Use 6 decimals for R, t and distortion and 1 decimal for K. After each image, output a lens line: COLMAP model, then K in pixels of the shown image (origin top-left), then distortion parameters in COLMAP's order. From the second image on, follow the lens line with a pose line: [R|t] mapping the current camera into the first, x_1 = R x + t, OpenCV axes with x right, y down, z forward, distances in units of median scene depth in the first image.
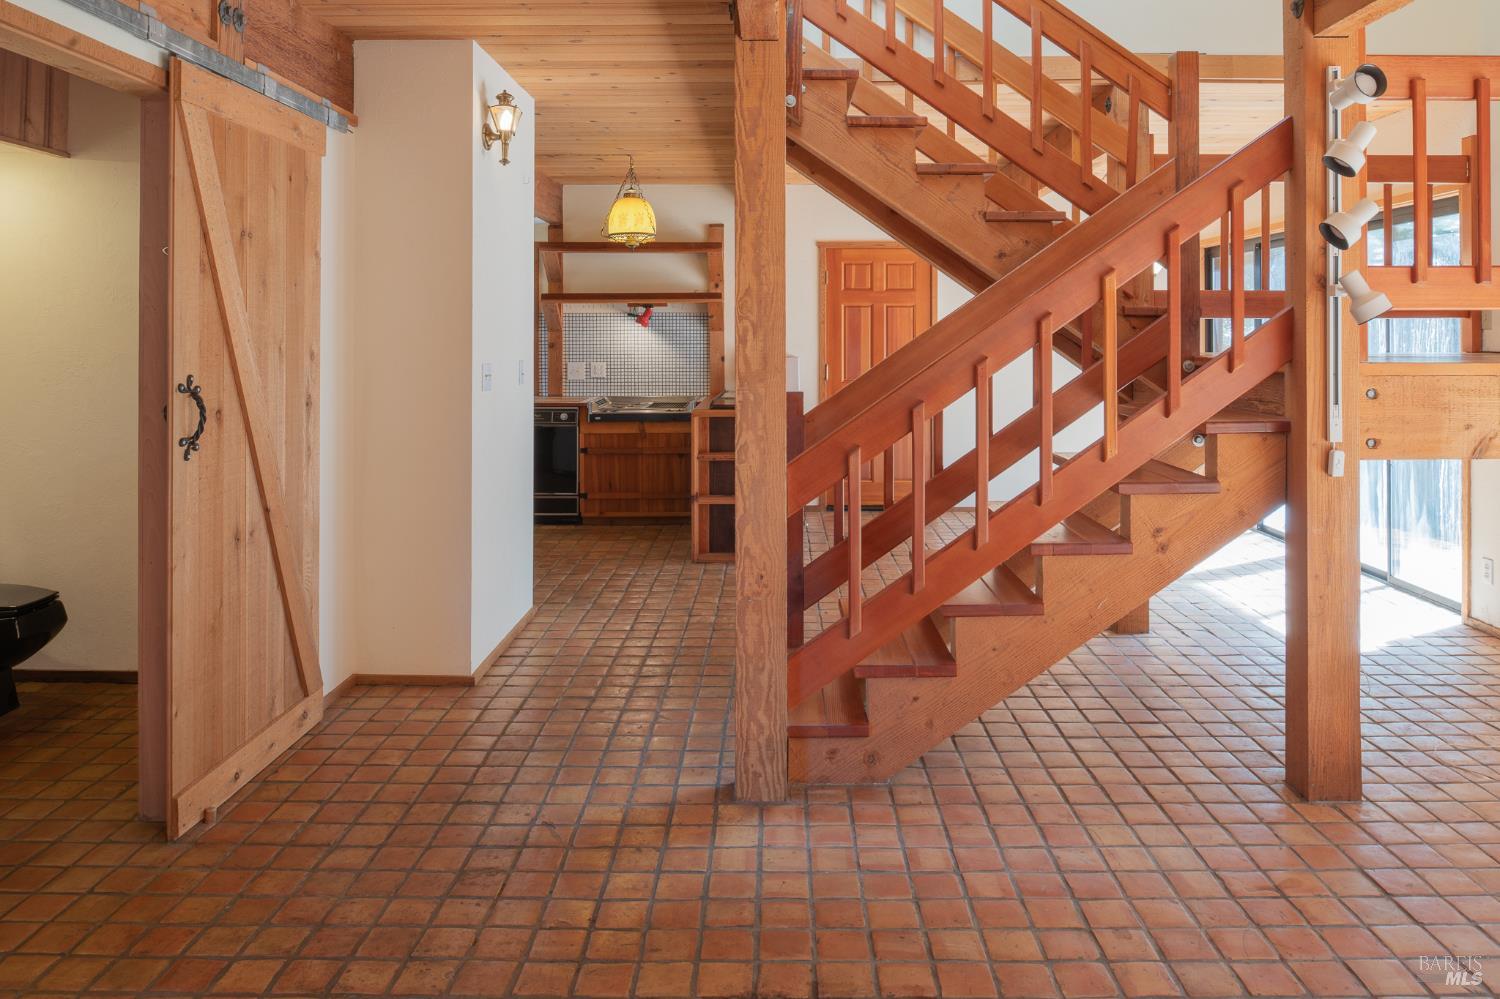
lens RADIAL K [[1034.7, 0, 788.4], [0, 1034.7, 323.7], [0, 0, 1]] dist [-0.007038, -0.003842]
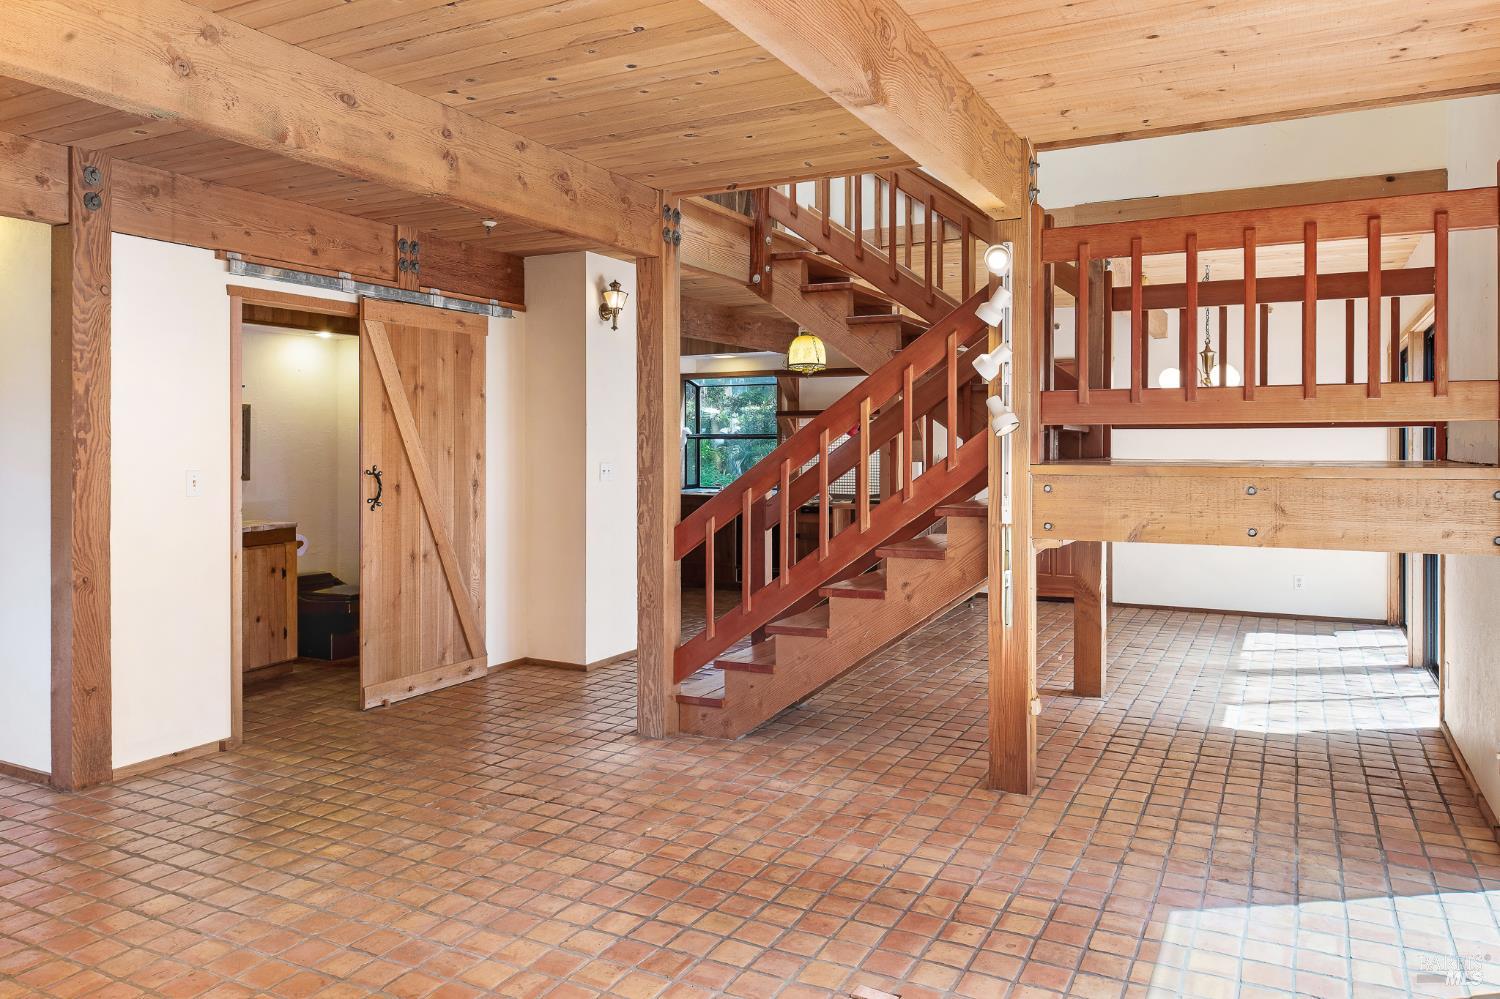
lens RADIAL K [[1016.4, 0, 769.5], [0, 1016.4, 440.9], [0, 0, 1]] dist [0.005979, 0.000934]
pose [[0.896520, -0.001419, -0.443001, 0.770753], [0.004931, 0.999965, 0.006775, -0.003094], [0.442976, -0.008258, 0.896496, -0.295678]]
